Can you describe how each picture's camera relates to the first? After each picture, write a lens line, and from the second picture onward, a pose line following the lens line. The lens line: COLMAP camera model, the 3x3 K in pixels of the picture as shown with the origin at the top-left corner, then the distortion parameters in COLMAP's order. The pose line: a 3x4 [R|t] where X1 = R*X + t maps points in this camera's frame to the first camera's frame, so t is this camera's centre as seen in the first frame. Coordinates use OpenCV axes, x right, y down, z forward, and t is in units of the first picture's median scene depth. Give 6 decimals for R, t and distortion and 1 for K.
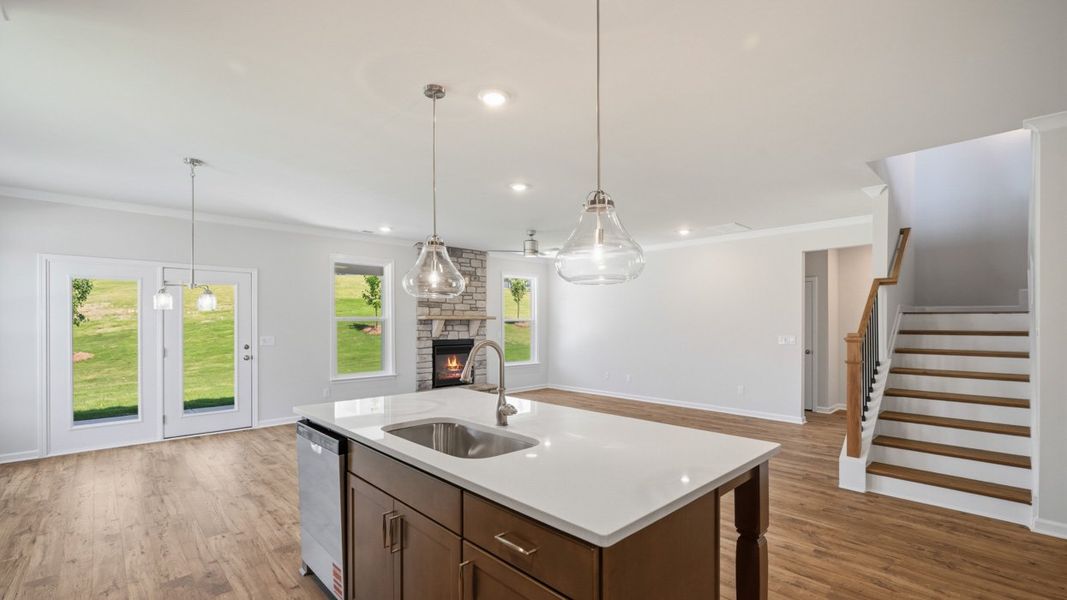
lens RADIAL K [[461.0, 0, 539.5], [0, 461.0, 322.5], [0, 0, 1]] dist [-0.006321, 0.003505]
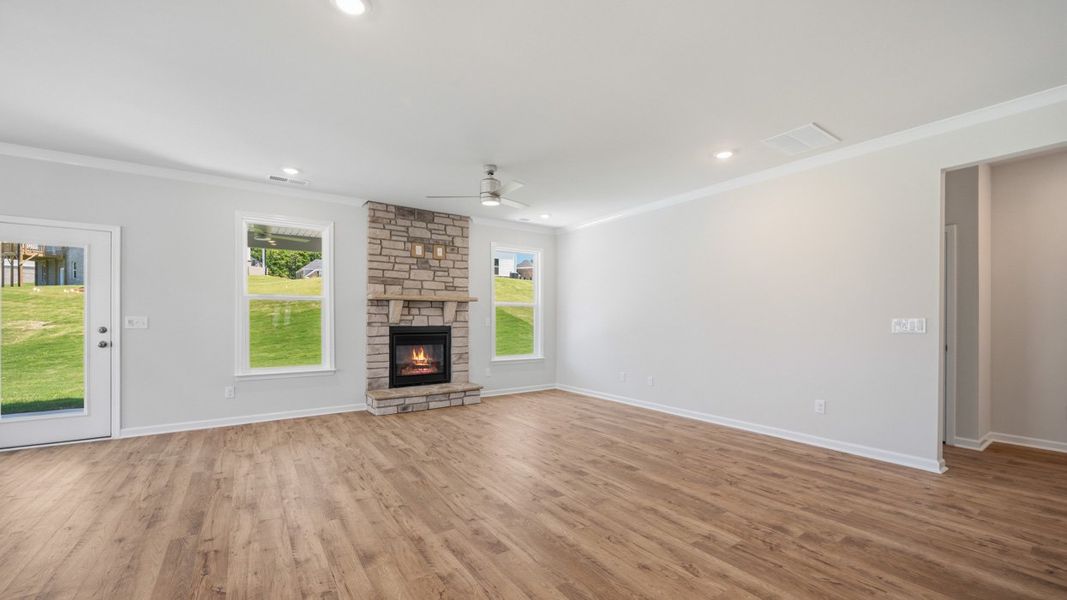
lens RADIAL K [[428.1, 0, 538.1], [0, 428.1, 316.3], [0, 0, 1]] dist [0.001752, -0.000146]
pose [[0.986421, 0.001525, -0.164229, 0.138267], [-0.002790, 0.999968, -0.007472, 0.025979], [0.164212, 0.007828, 0.986394, 0.327552]]
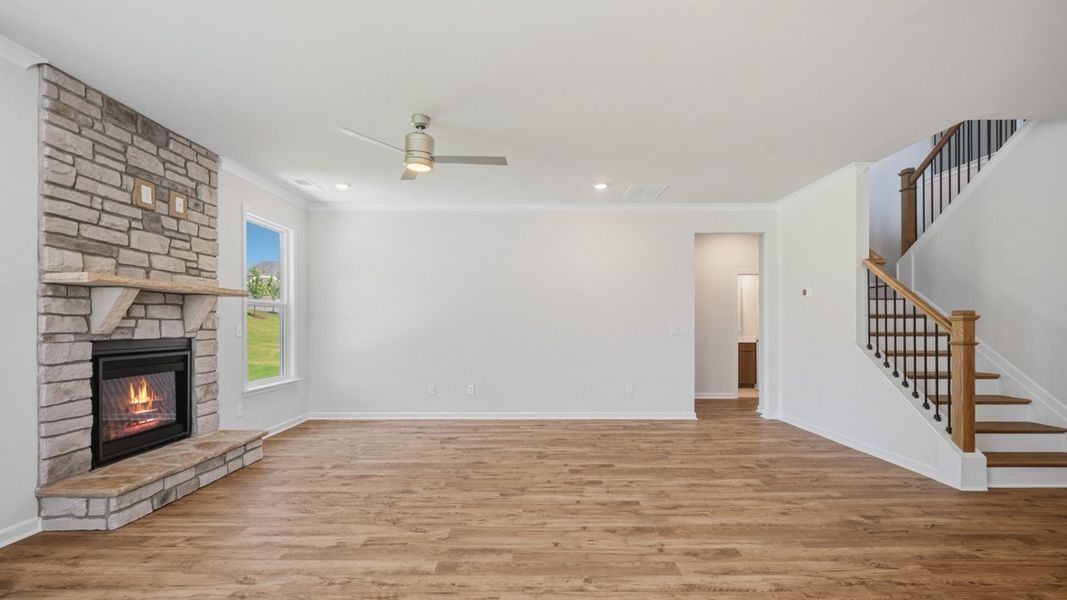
lens RADIAL K [[461.0, 0, 535.2], [0, 461.0, 319.9], [0, 0, 1]] dist [-0.006321, 0.003505]
pose [[0.695350, 0.008440, 0.718622, -0.253648], [0.000533, 0.999925, -0.012259, 0.025842], [-0.718671, 0.008908, 0.695293, 0.485774]]
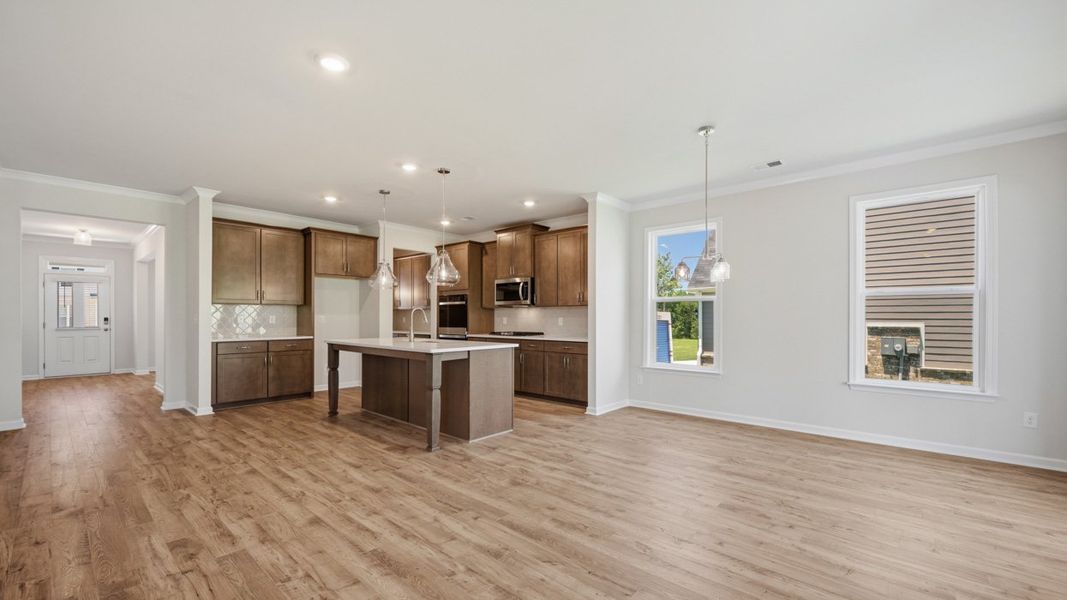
lens RADIAL K [[428.1, 0, 530.0], [0, 428.1, 315.2], [0, 0, 1]] dist [0.001752, -0.000146]
pose [[-0.997892, -0.003534, -0.064799, -0.155381], [-0.003159, 0.999978, -0.005899, 0.025832], [0.064819, -0.005682, -0.997881, 0.917510]]
